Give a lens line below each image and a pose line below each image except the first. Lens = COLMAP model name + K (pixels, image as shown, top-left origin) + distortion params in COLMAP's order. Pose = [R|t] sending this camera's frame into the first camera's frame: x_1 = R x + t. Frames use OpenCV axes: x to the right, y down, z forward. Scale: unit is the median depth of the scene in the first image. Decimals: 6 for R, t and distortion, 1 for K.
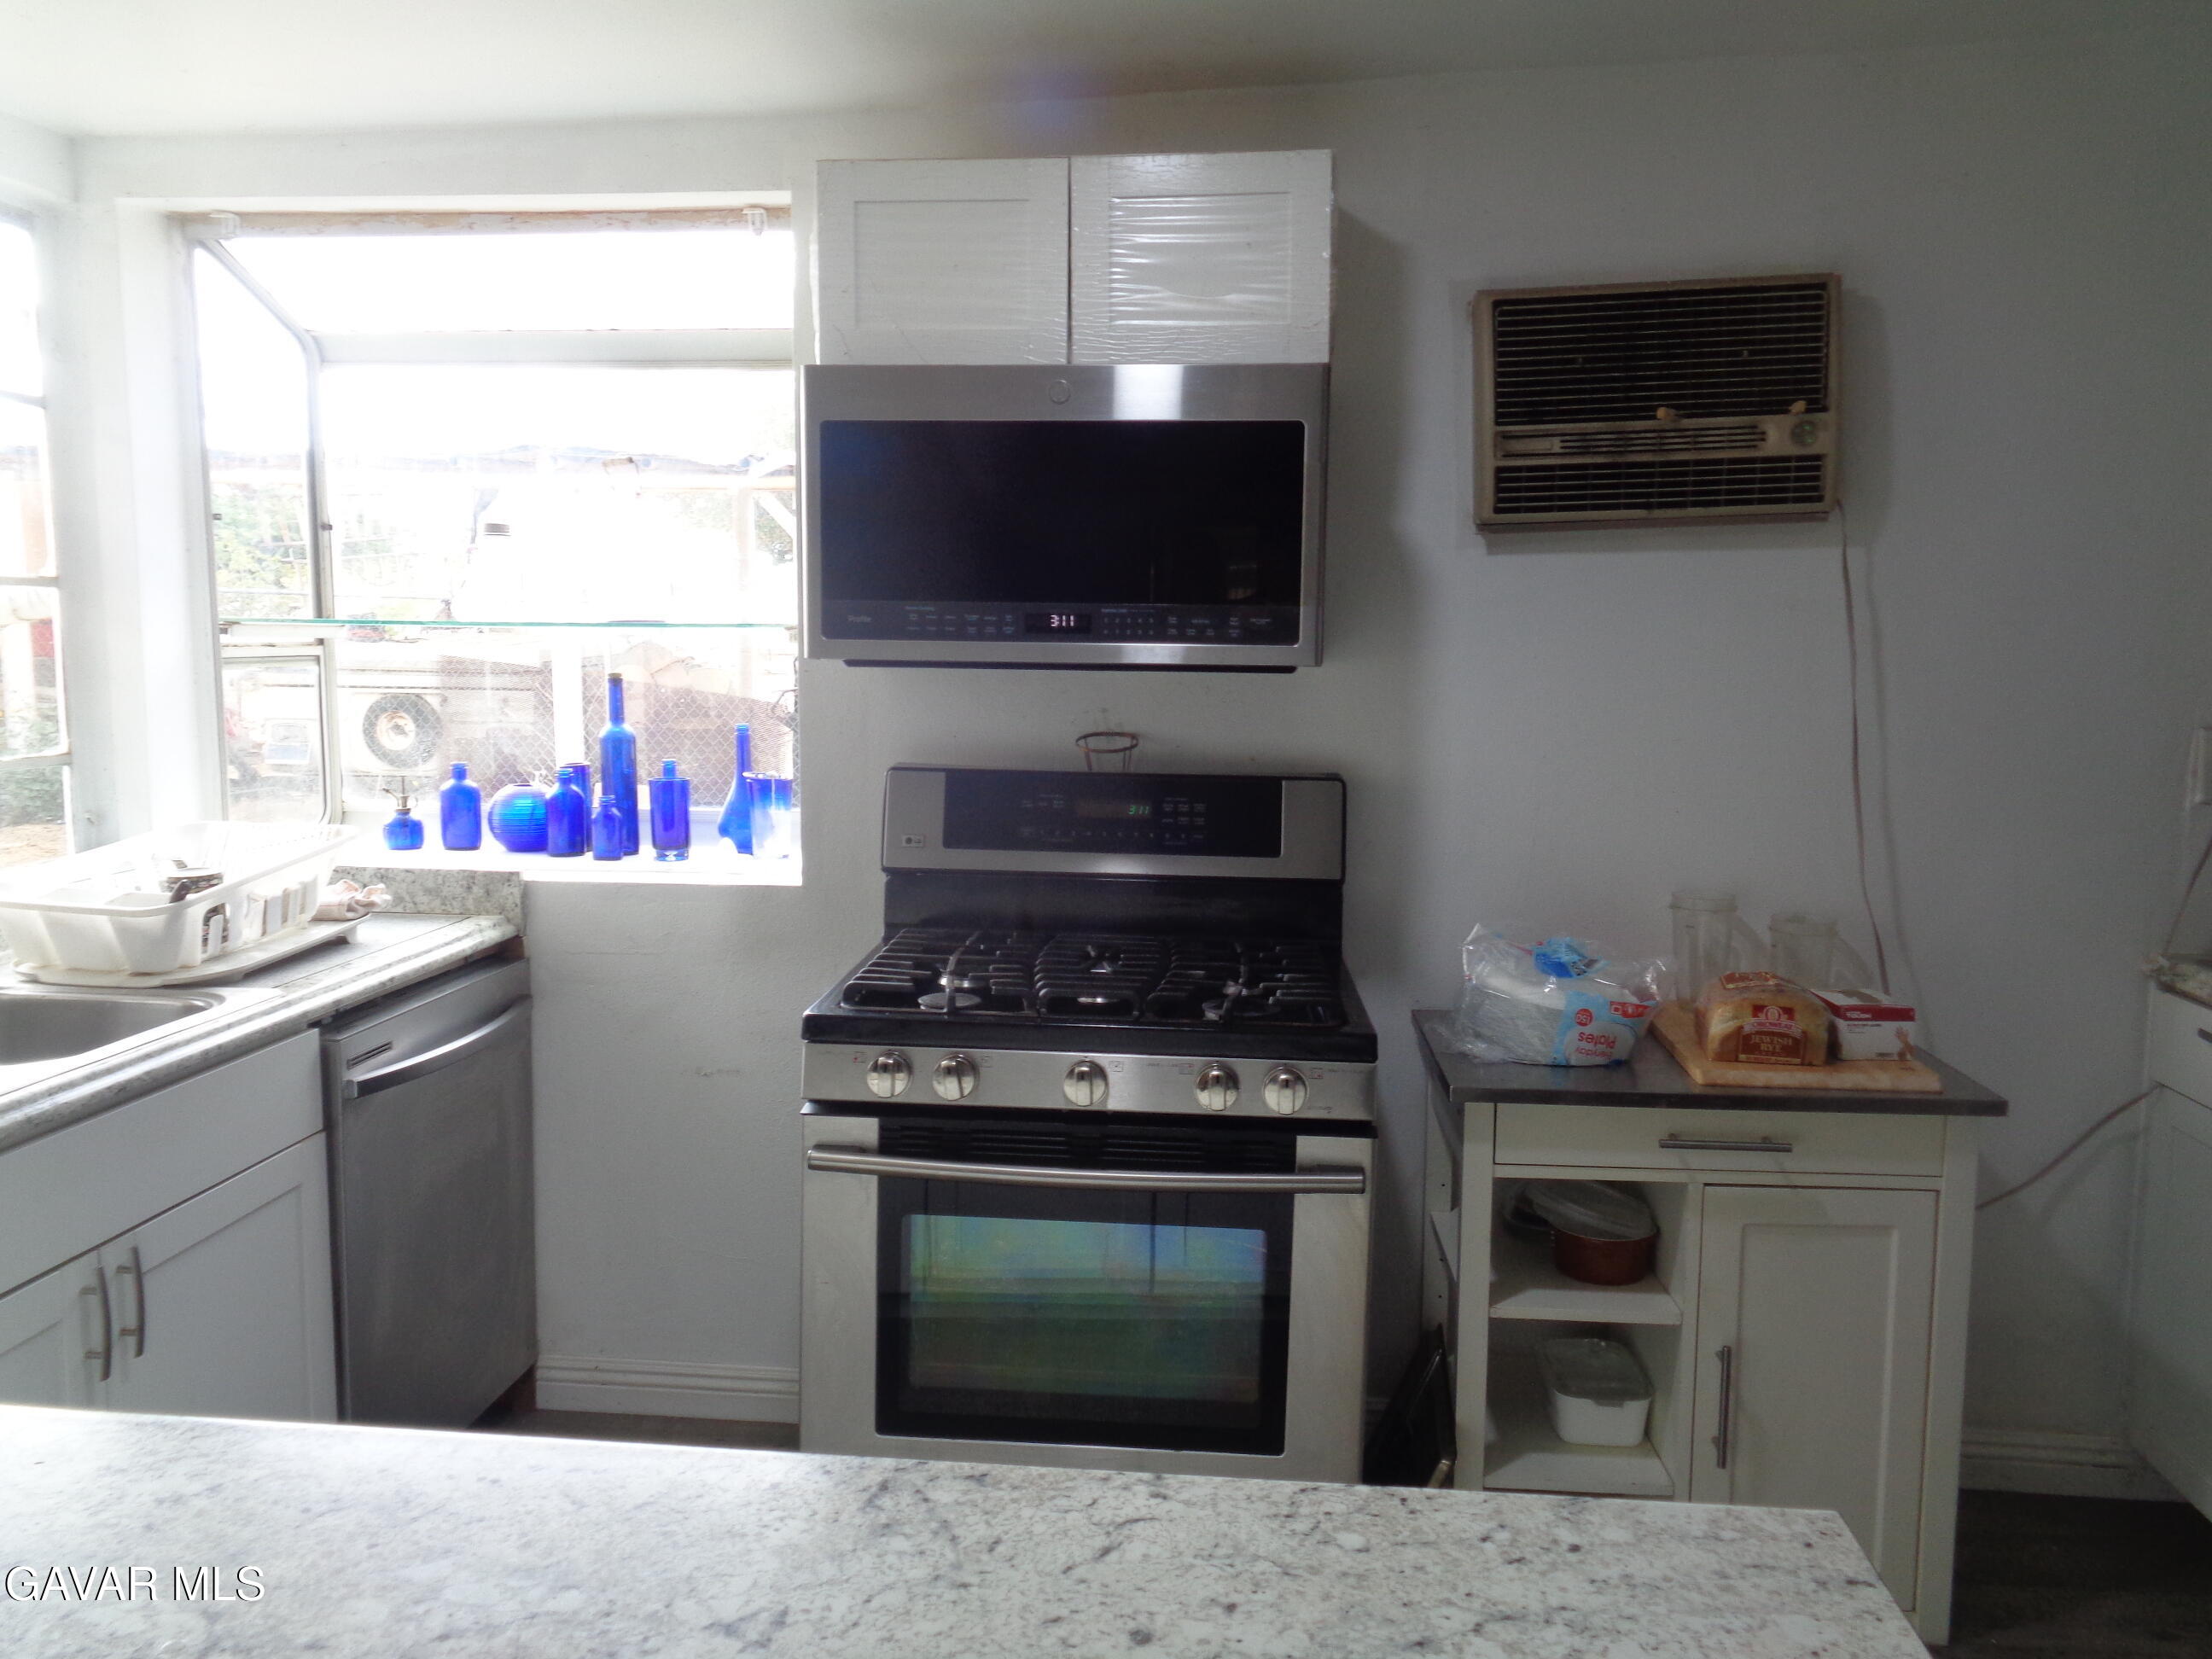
lens RADIAL K [[1654.2, 0, 1106.0], [0, 1654.2, 829.5], [0, 0, 1]] dist [0.000051, -0.003469]
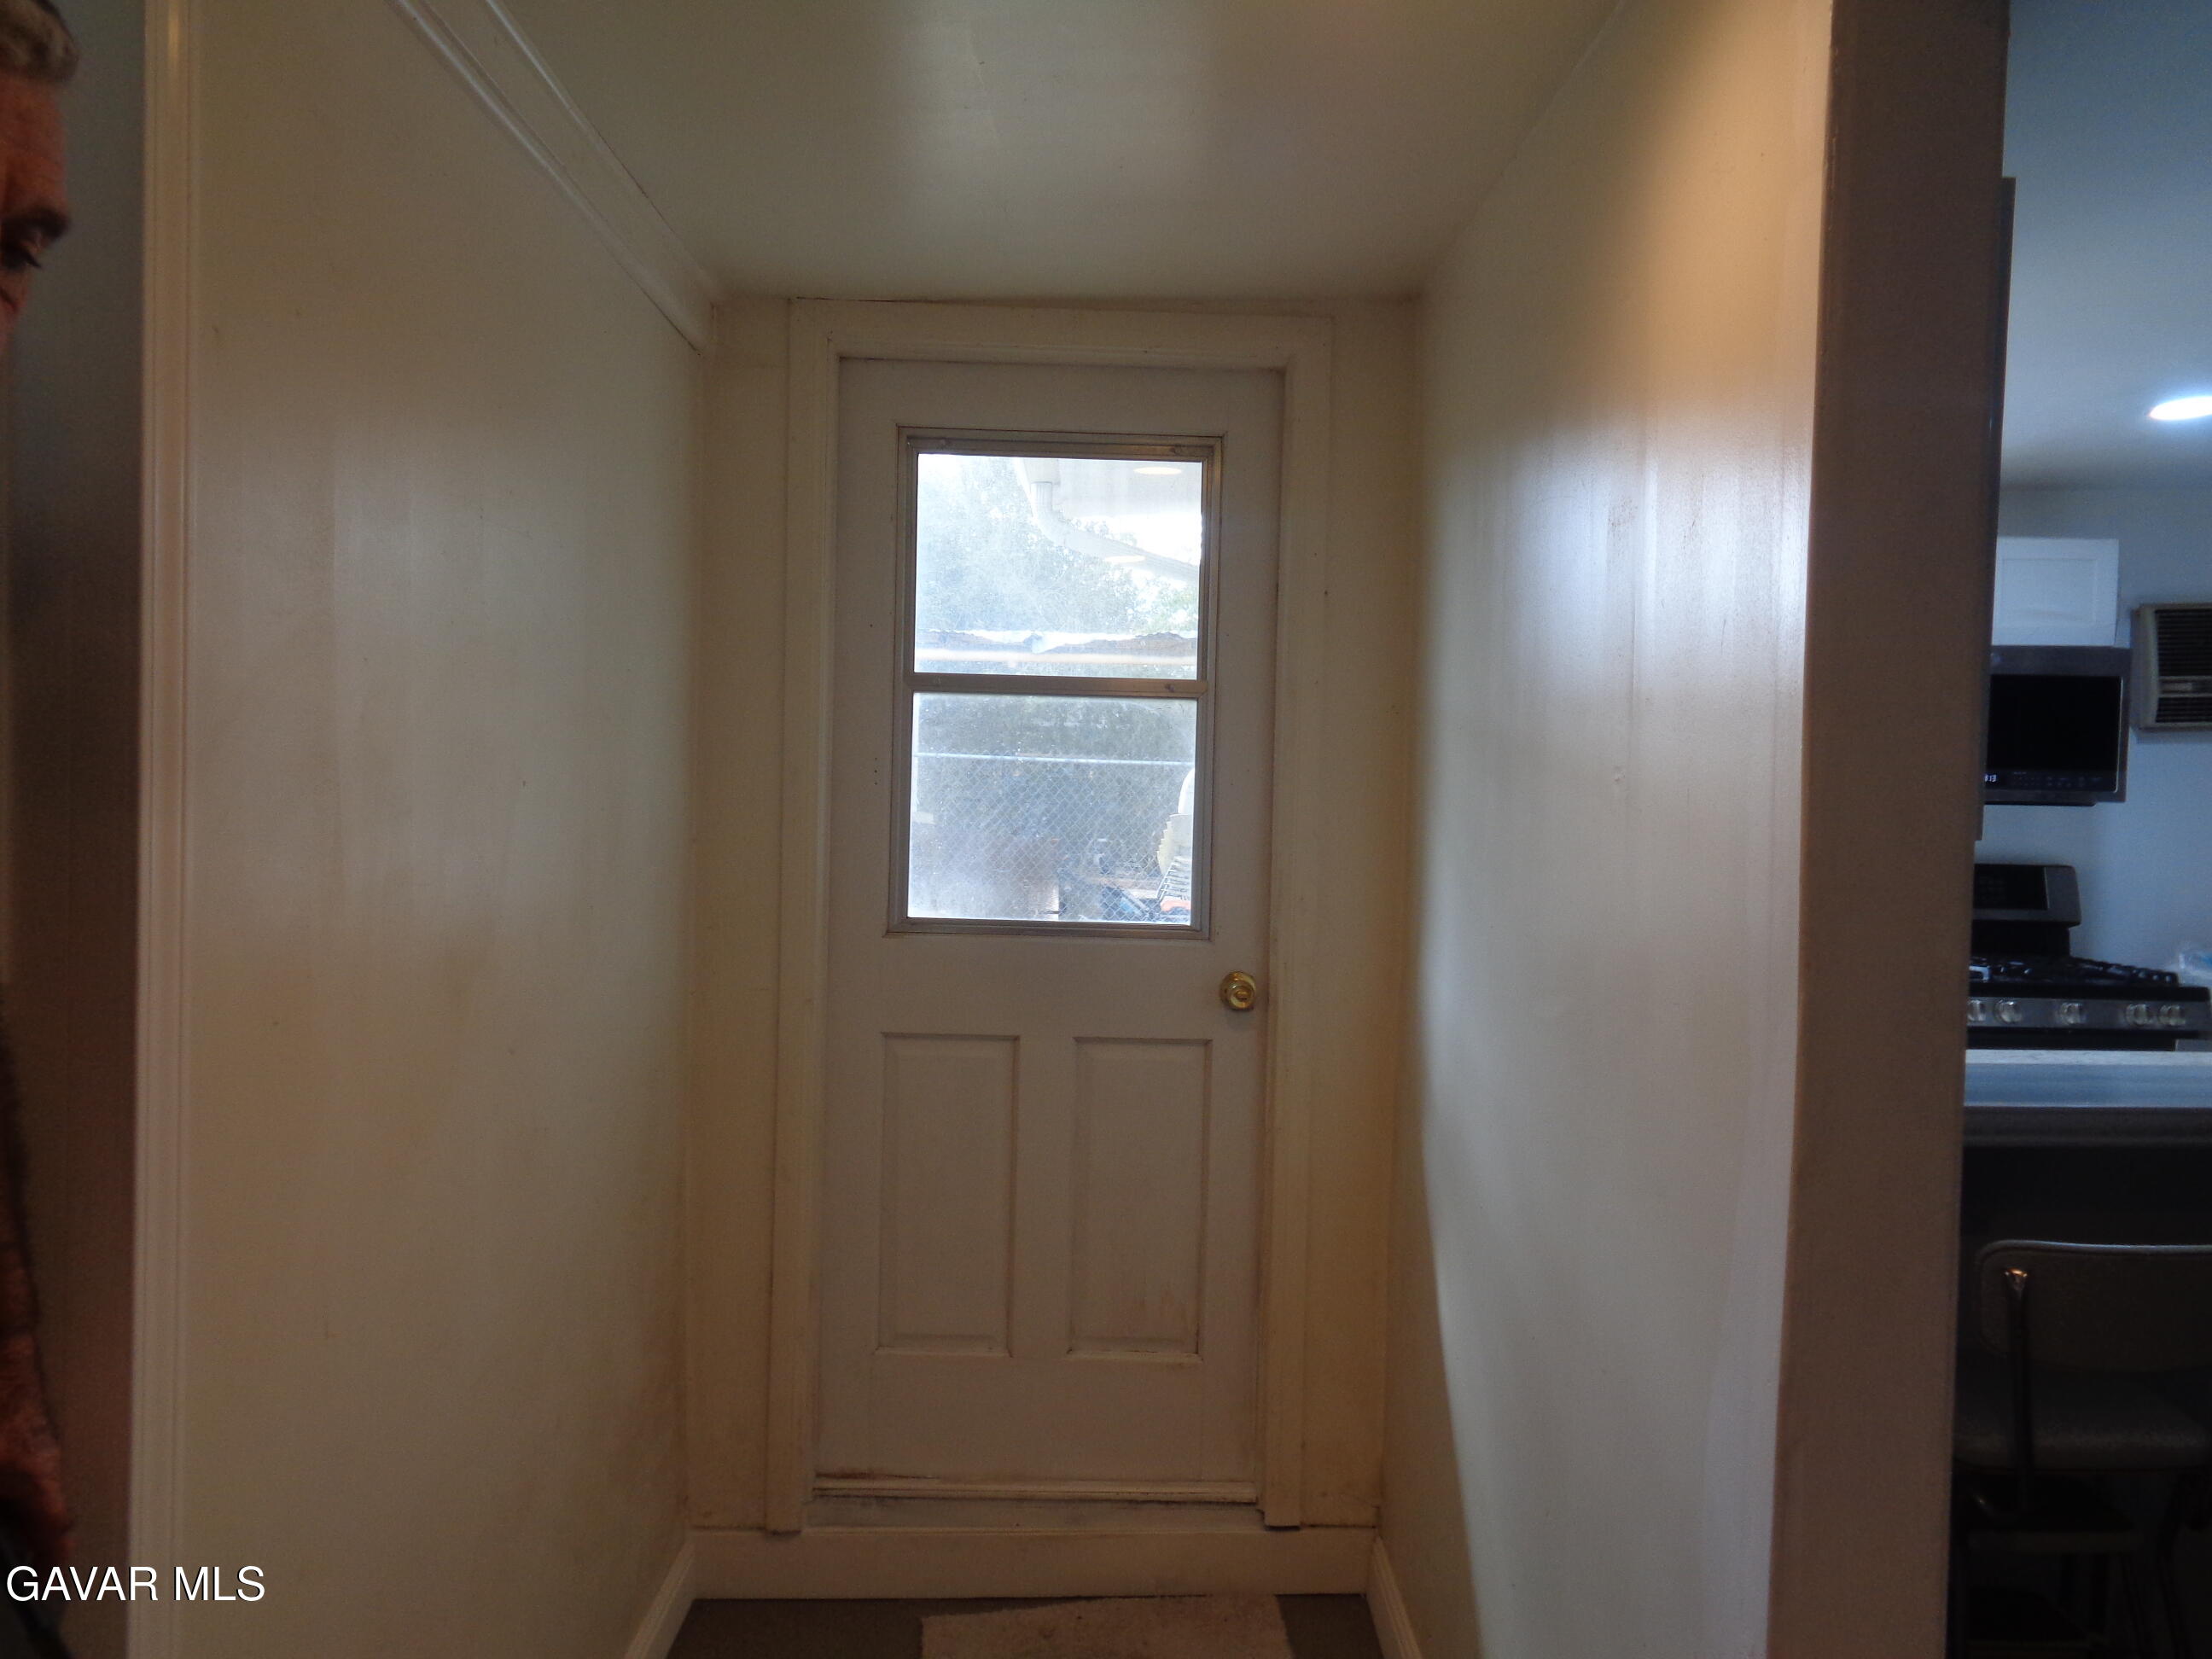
lens RADIAL K [[1654.2, 0, 1106.0], [0, 1654.2, 829.5], [0, 0, 1]] dist [0.000051, -0.003469]
pose [[0.993762, 0.007181, 0.111291, -1.150625], [0.002339, 0.996364, -0.085169, 0.083797], [-0.111497, 0.084898, 0.990132, -0.696927]]
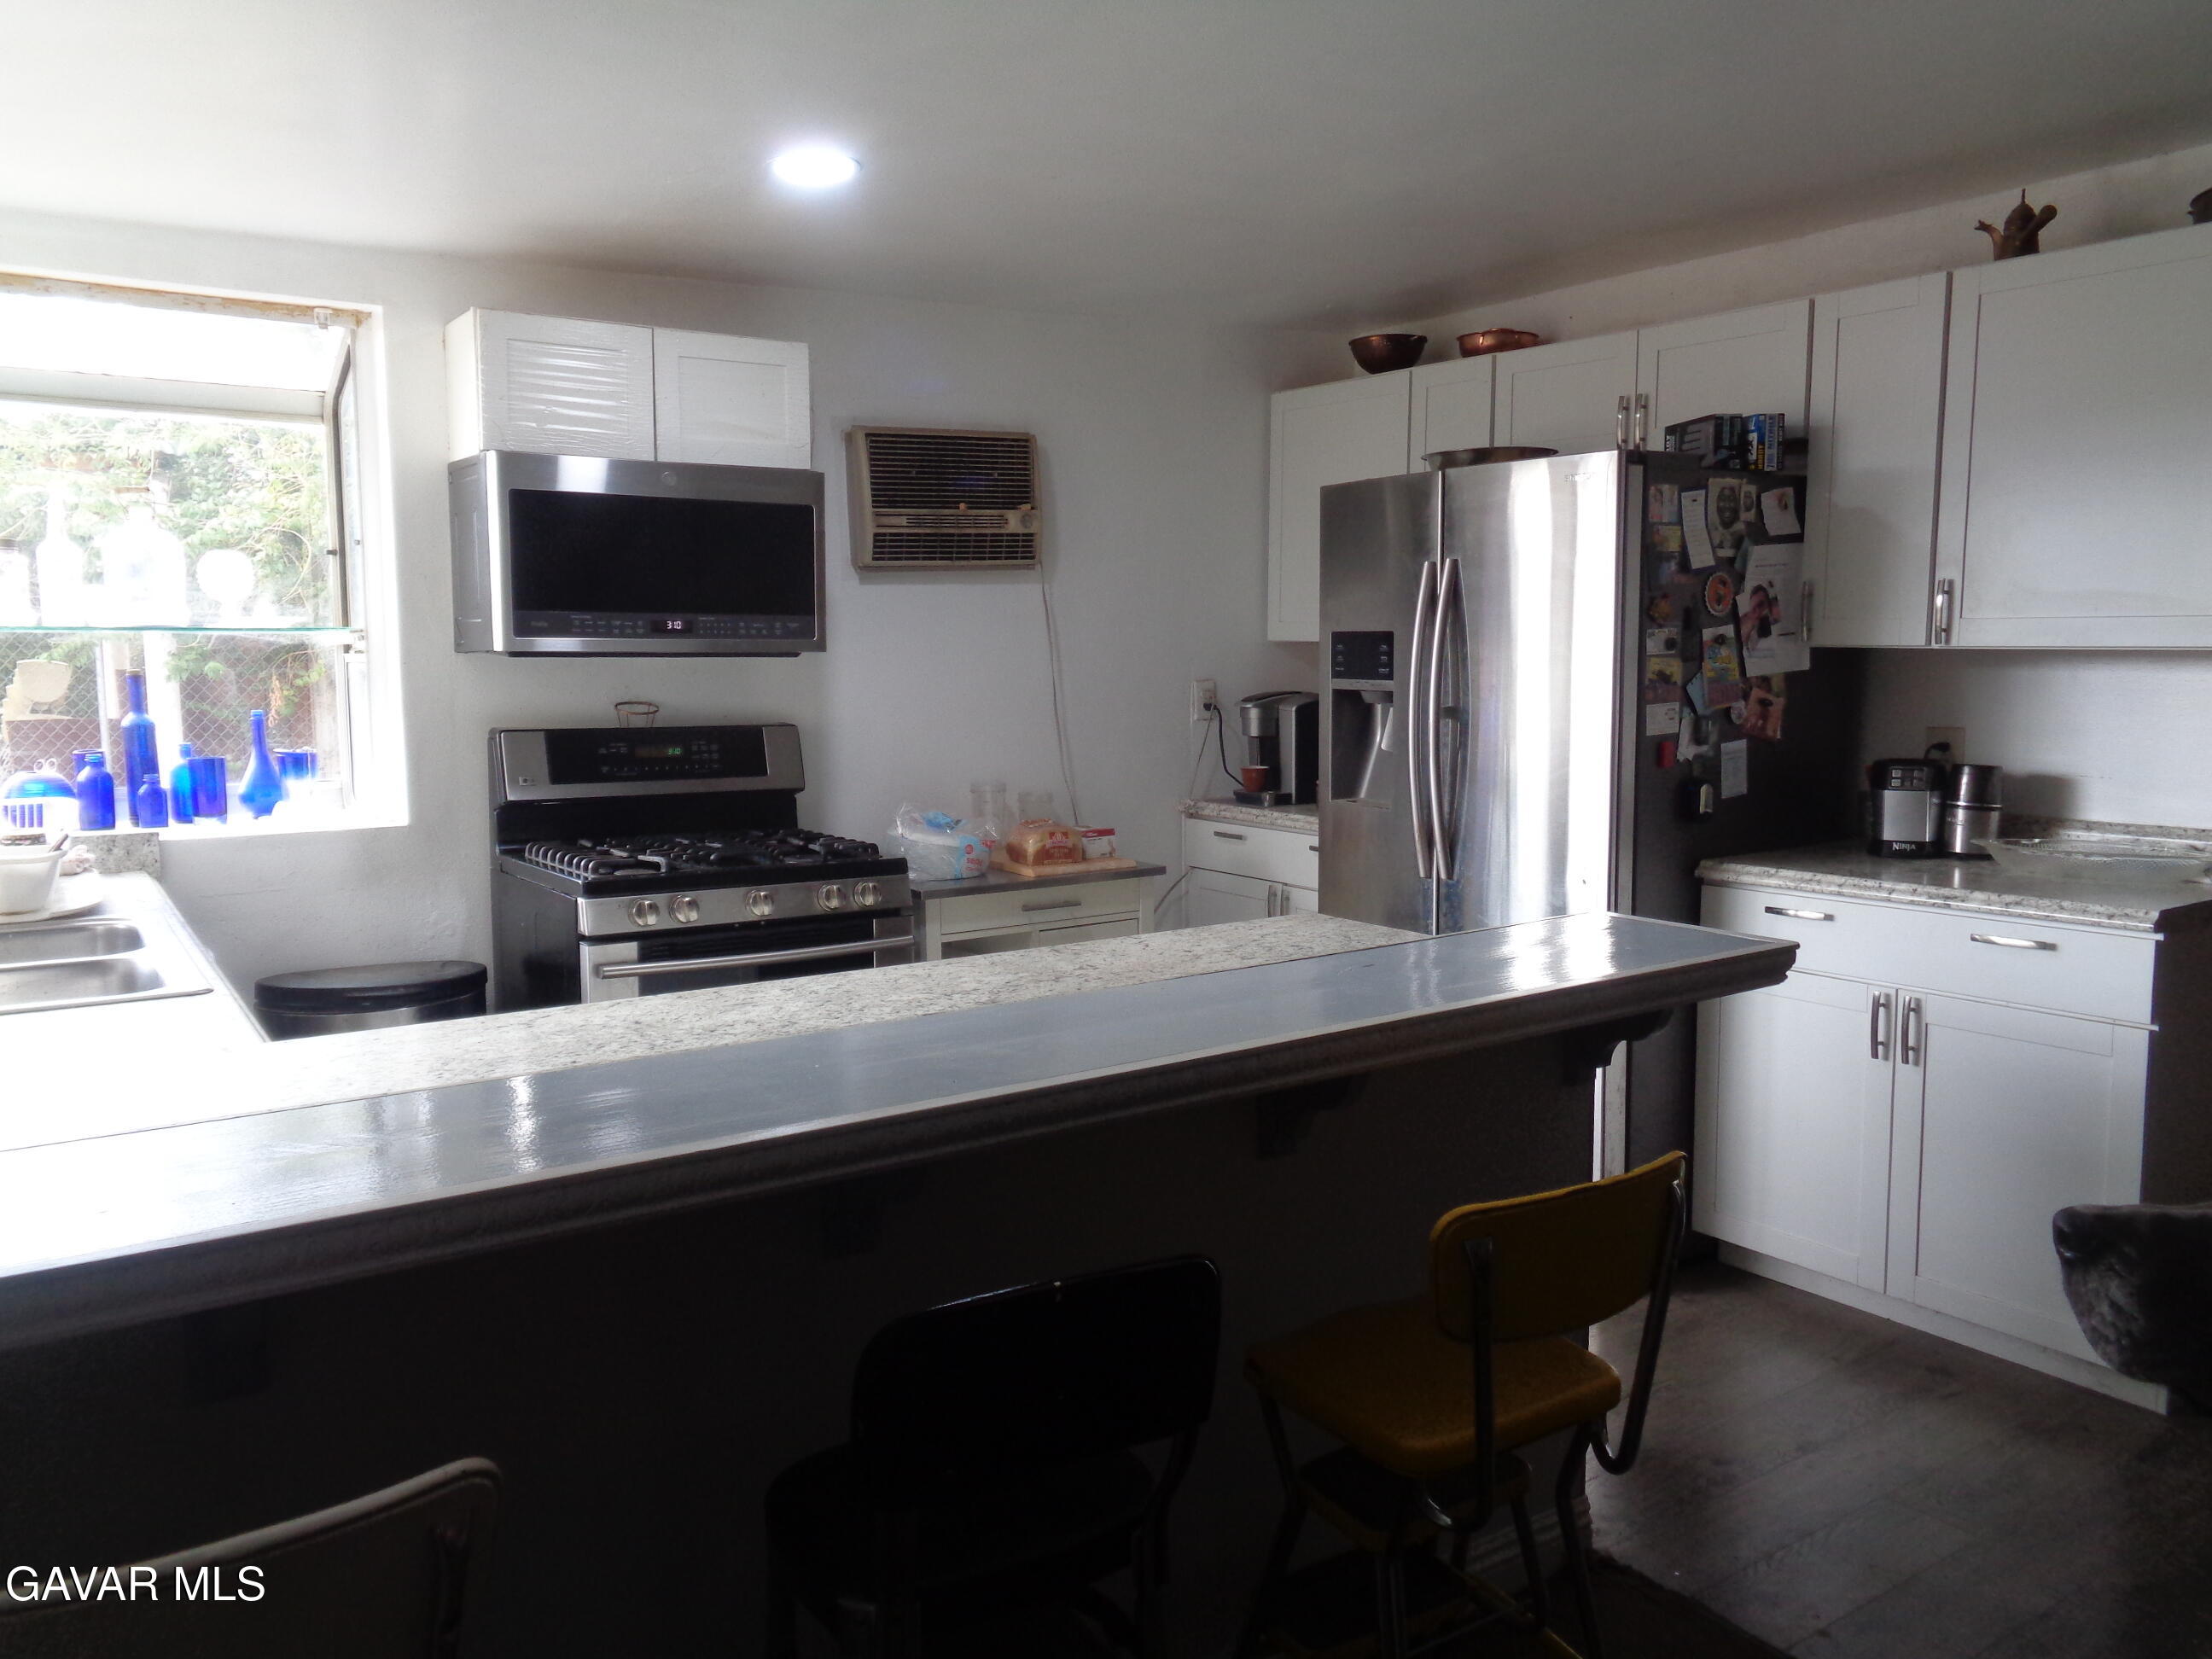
lens RADIAL K [[1654.2, 0, 1106.0], [0, 1654.2, 829.5], [0, 0, 1]] dist [0.000051, -0.003469]
pose [[0.767384, -0.079750, 0.636209, -0.671160], [0.080514, 0.996366, 0.027781, 0.051229], [-0.636113, 0.029905, 0.771017, -0.425236]]
